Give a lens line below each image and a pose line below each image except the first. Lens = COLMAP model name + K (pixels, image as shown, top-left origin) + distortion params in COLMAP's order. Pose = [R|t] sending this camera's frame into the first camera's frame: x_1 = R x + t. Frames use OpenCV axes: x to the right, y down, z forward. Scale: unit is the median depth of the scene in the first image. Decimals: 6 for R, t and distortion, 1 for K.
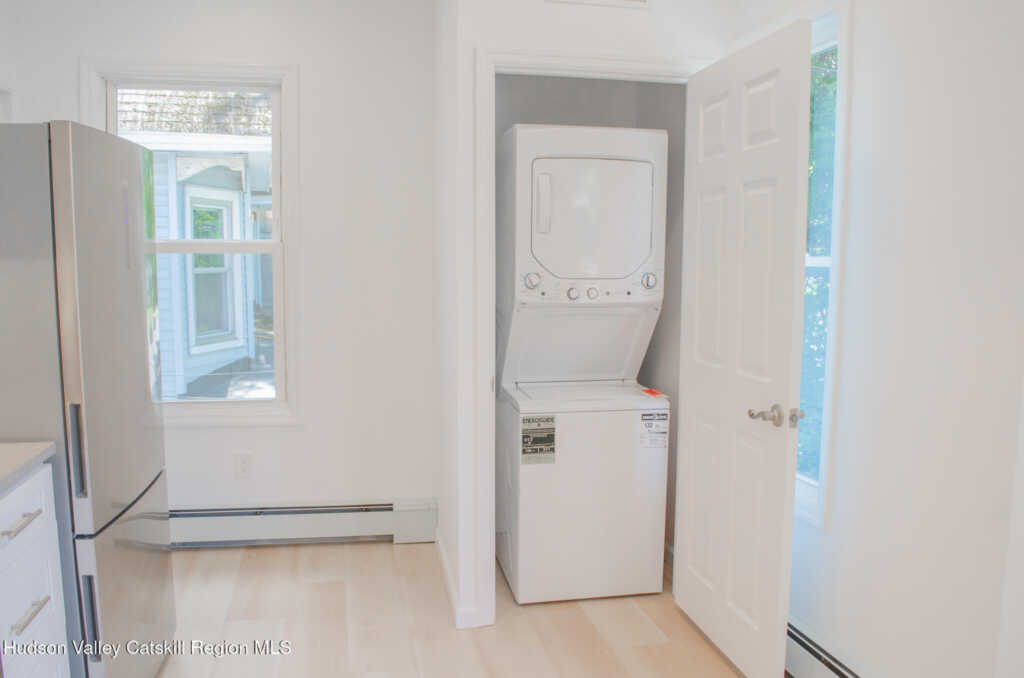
lens RADIAL K [[816.6, 0, 499.2], [0, 816.6, 351.4], [0, 0, 1]] dist [-0.068972, 0.003009]
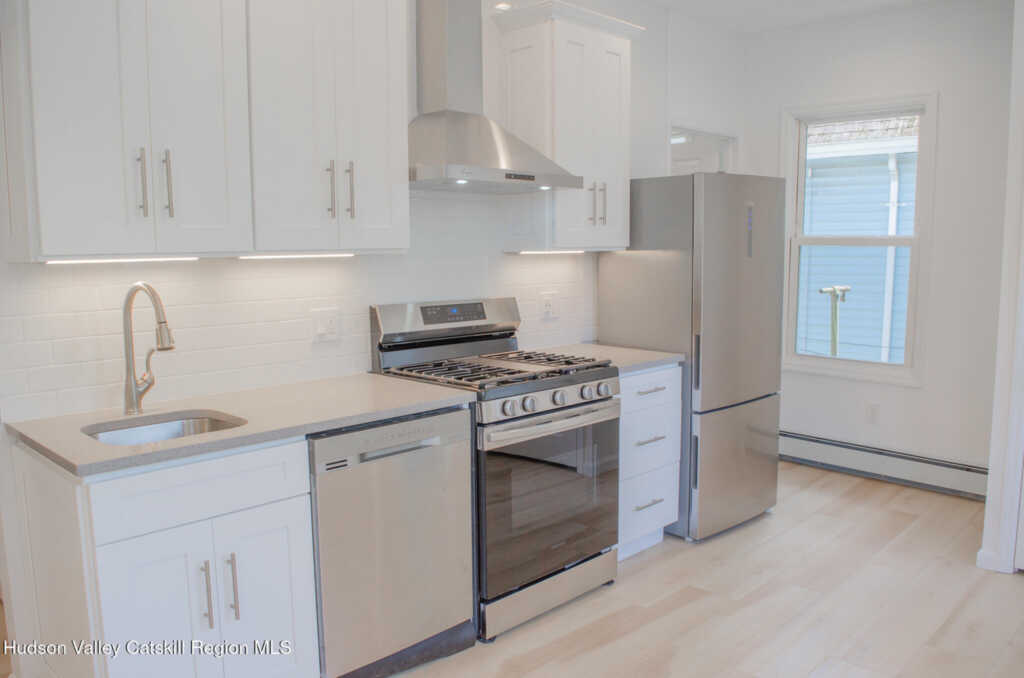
lens RADIAL K [[830.7, 0, 493.6], [0, 830.7, 349.3], [0, 0, 1]] dist [-0.072780, 0.003581]
pose [[0.544097, 0.104257, -0.832519, 0.478147], [-0.091964, 0.993682, 0.064336, 0.015073], [0.833967, 0.041556, 0.550247, -0.234449]]
